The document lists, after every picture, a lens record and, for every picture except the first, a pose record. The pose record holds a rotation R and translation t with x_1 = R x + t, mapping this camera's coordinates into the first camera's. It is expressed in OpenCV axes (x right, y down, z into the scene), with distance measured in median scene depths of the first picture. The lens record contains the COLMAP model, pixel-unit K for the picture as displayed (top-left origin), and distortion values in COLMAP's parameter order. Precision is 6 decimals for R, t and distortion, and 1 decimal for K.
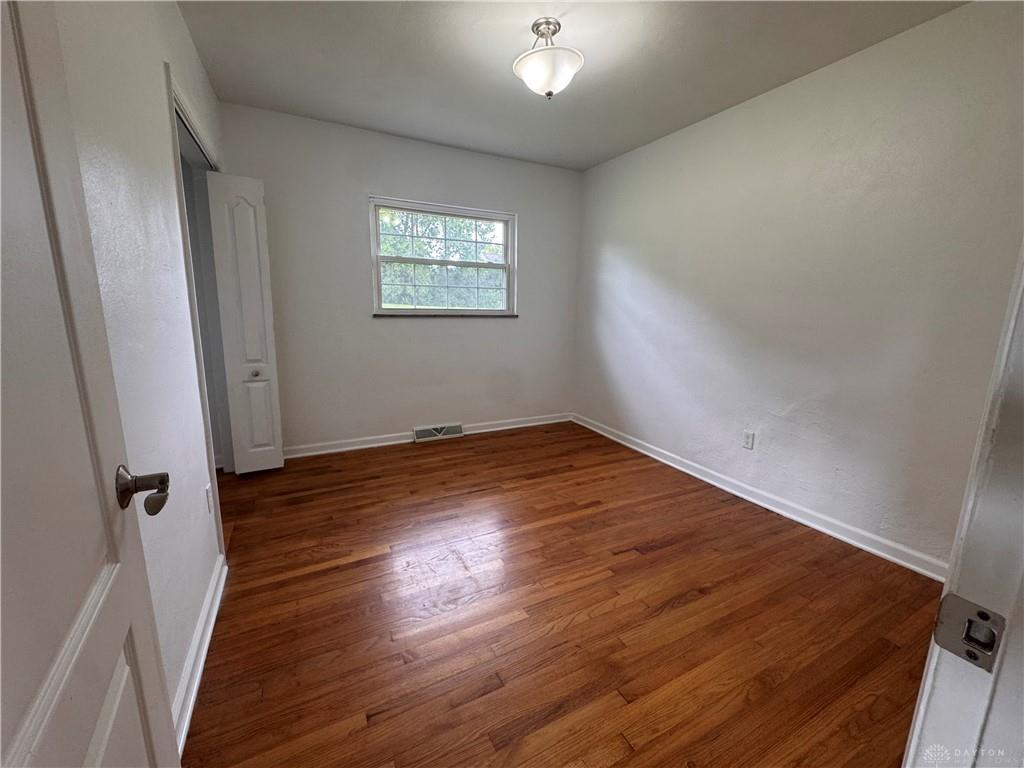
lens RADIAL K [[412.5, 0, 512.0], [0, 412.5, 384.0], [0, 0, 1]] dist [-0.016029, -0.000028]
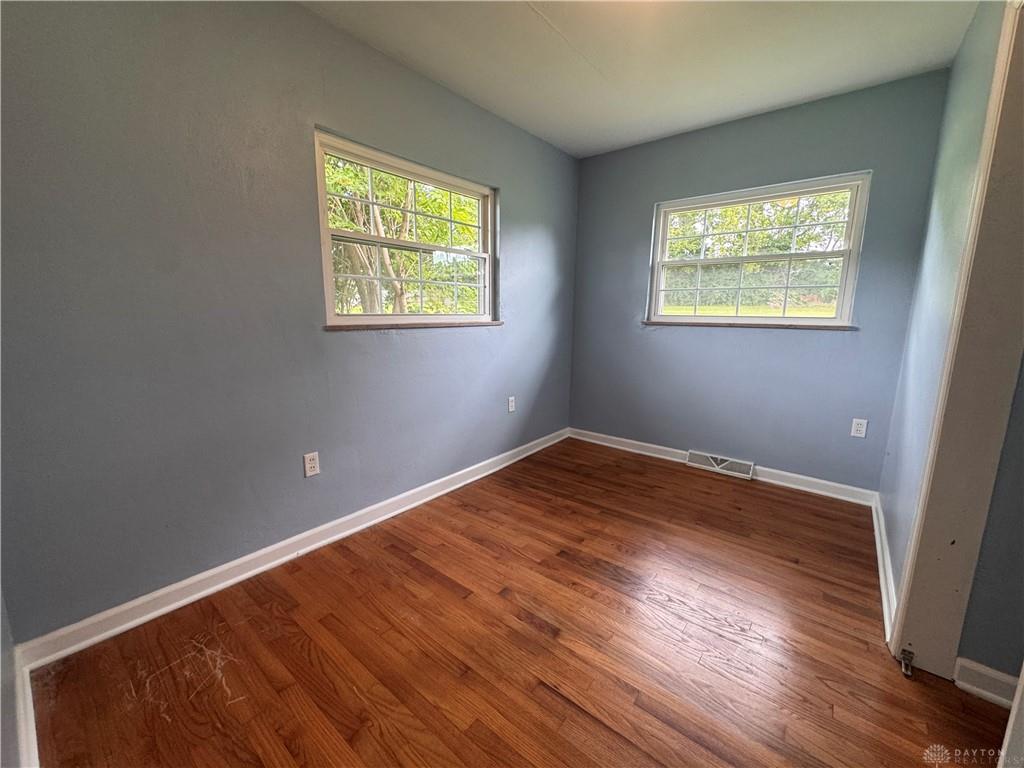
lens RADIAL K [[412.5, 0, 512.0], [0, 412.5, 384.0], [0, 0, 1]] dist [-0.016029, -0.000028]
pose [[0.399216, 0.148193, -0.904801, 0.389494], [-0.168385, 0.981916, 0.086529, -0.044097], [0.901262, 0.117811, 0.416950, 0.253749]]
